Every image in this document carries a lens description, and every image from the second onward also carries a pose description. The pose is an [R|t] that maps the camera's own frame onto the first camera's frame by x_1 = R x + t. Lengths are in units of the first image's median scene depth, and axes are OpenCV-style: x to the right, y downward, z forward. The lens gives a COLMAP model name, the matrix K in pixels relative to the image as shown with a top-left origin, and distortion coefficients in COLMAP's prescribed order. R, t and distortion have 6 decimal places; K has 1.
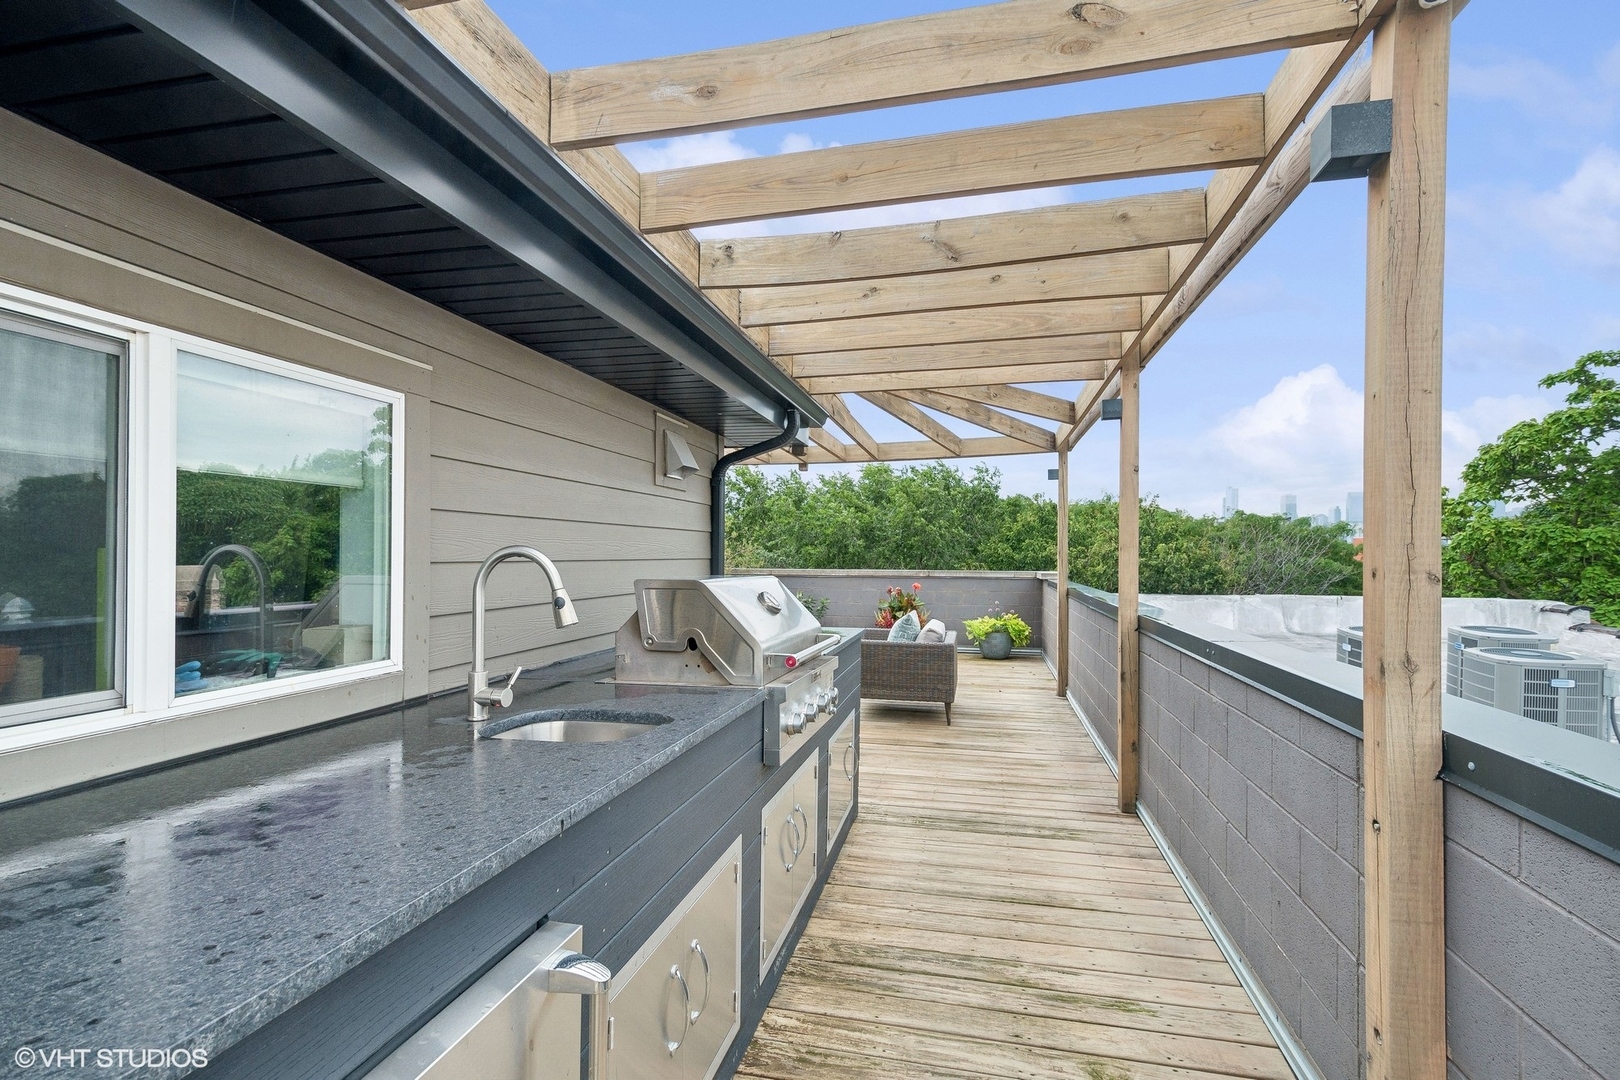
lens RADIAL K [[719.6, 0, 811.1], [0, 719.6, 543.4], [0, 0, 1]] dist [0.001126, 0.000252]
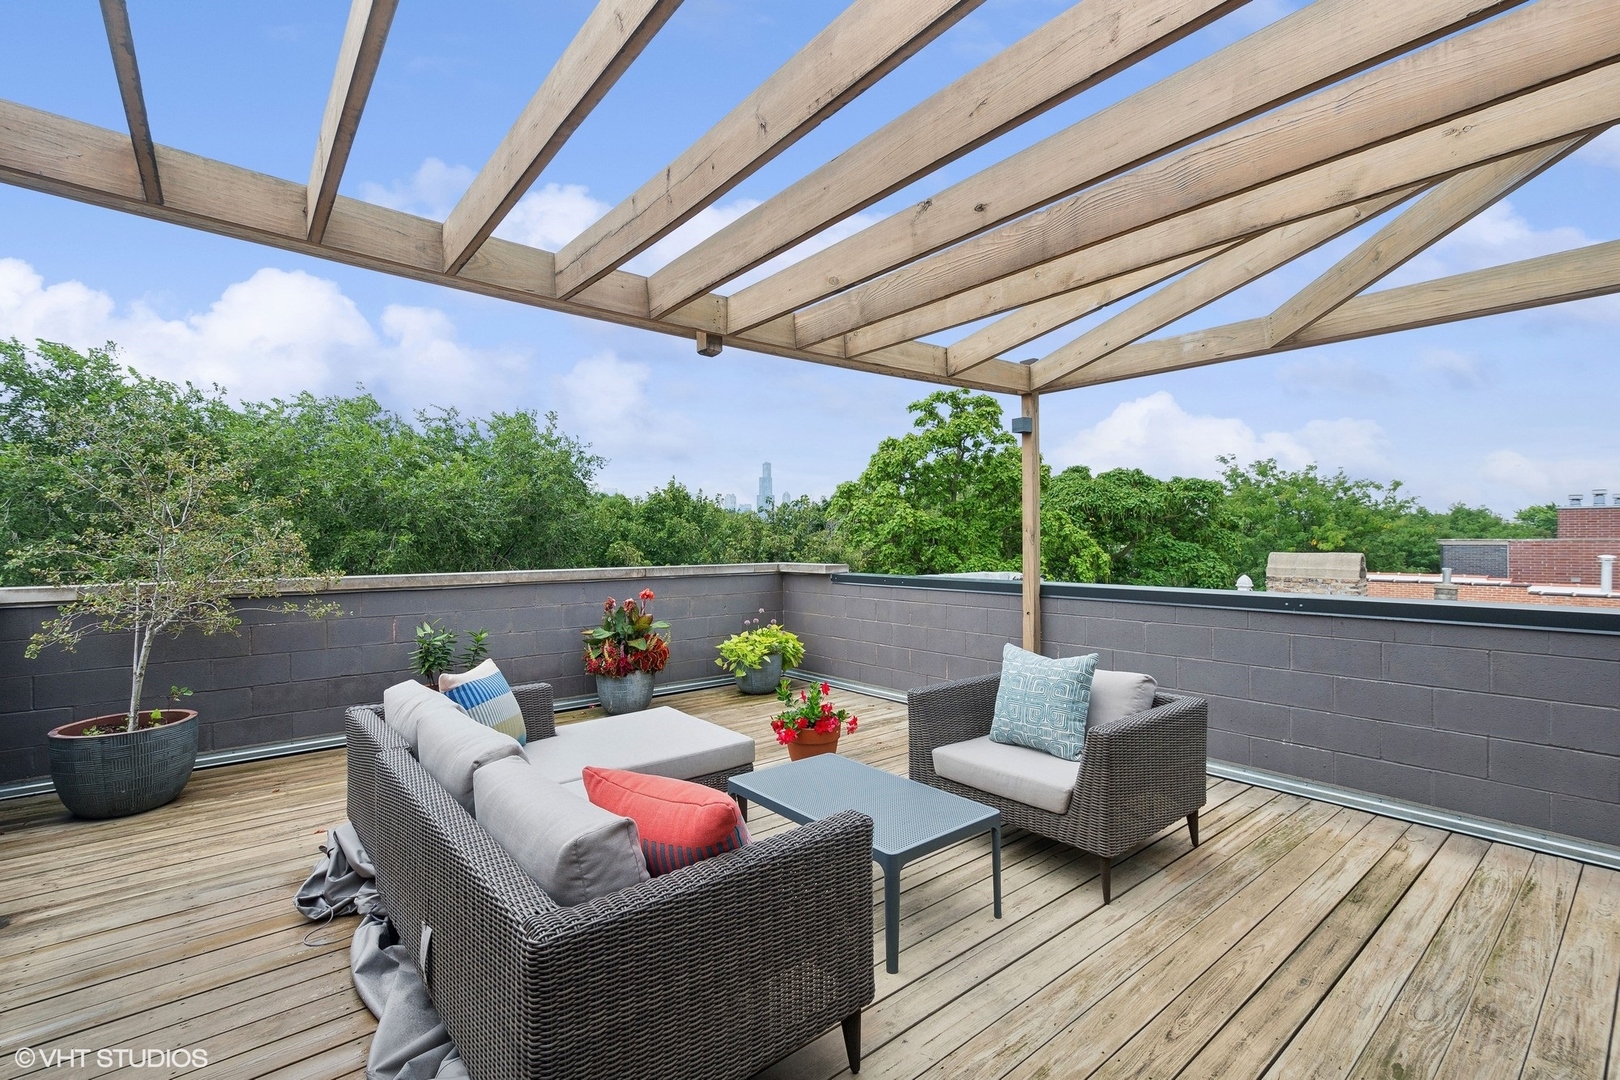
lens RADIAL K [[719.6, 0, 811.1], [0, 719.6, 543.4], [0, 0, 1]] dist [0.001126, 0.000252]
pose [[0.613471, -0.015141, 0.789572, -0.251316], [0.002328, 0.999847, 0.017365, 0.006754], [-0.789714, -0.008815, 0.613412, 0.537630]]
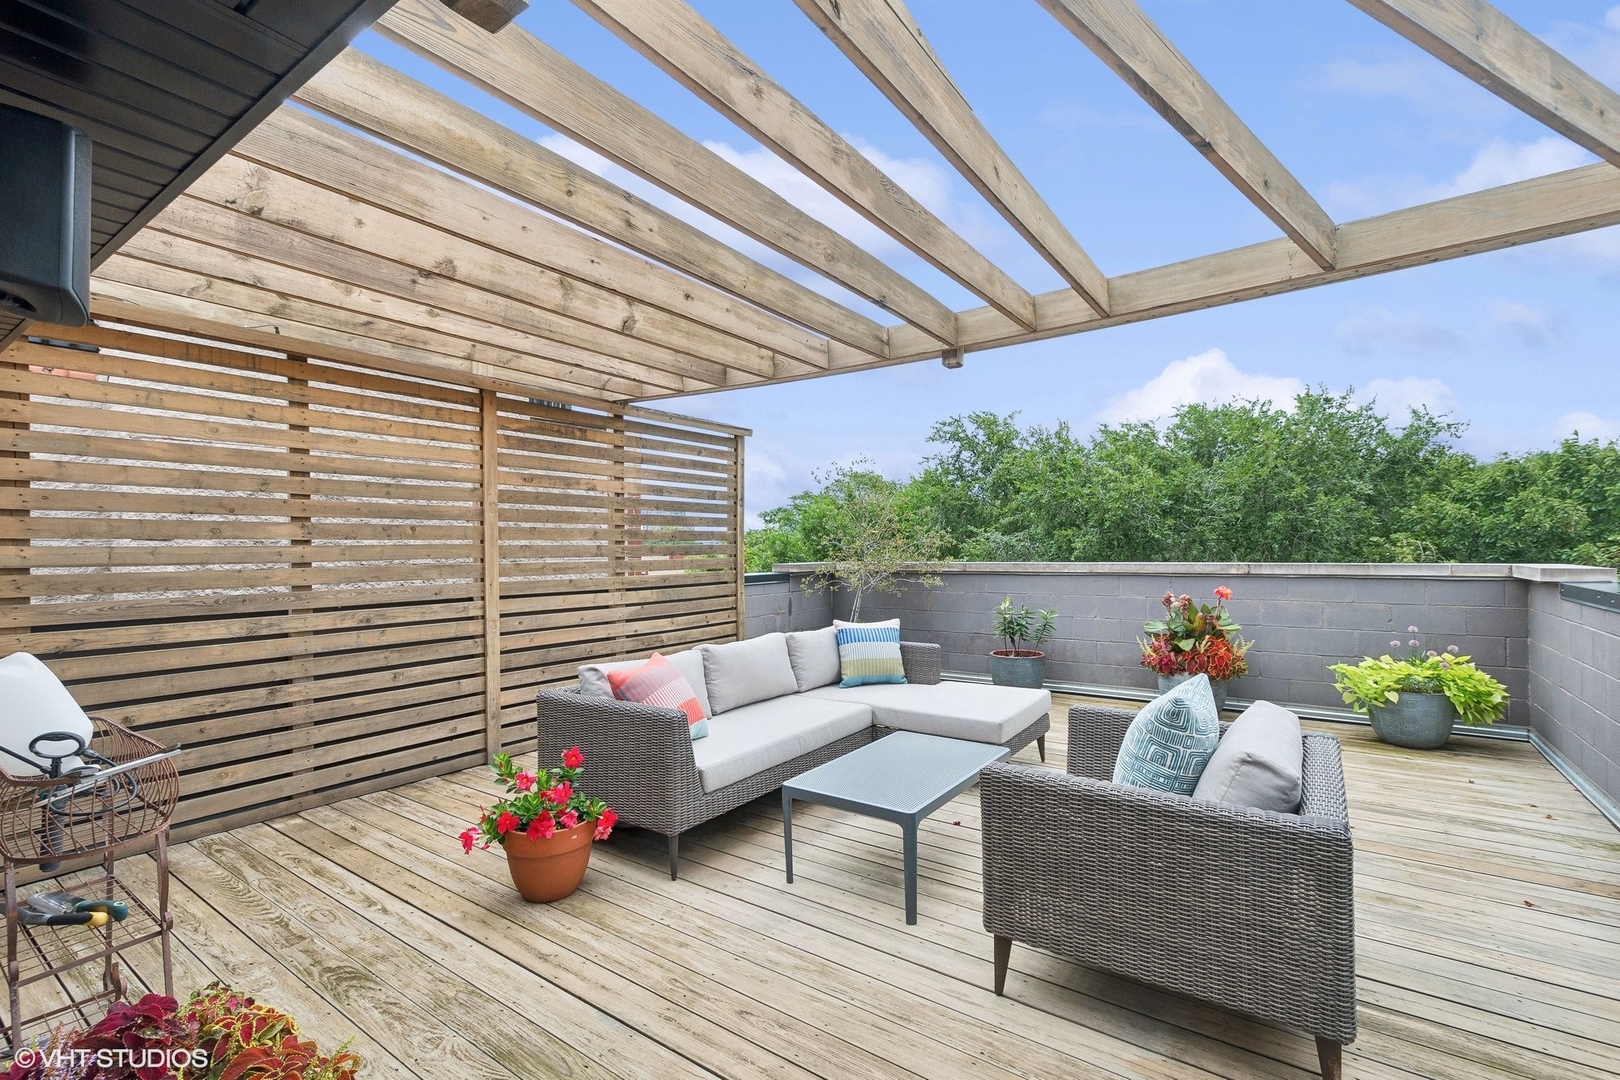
lens RADIAL K [[719.6, 0, 811.1], [0, 719.6, 543.4], [0, 0, 1]] dist [0.001126, 0.000252]
pose [[0.925545, -0.016927, -0.378259, 0.067638], [0.020544, 0.999774, 0.005529, 0.013605], [0.378080, -0.012889, 0.925683, 0.397885]]
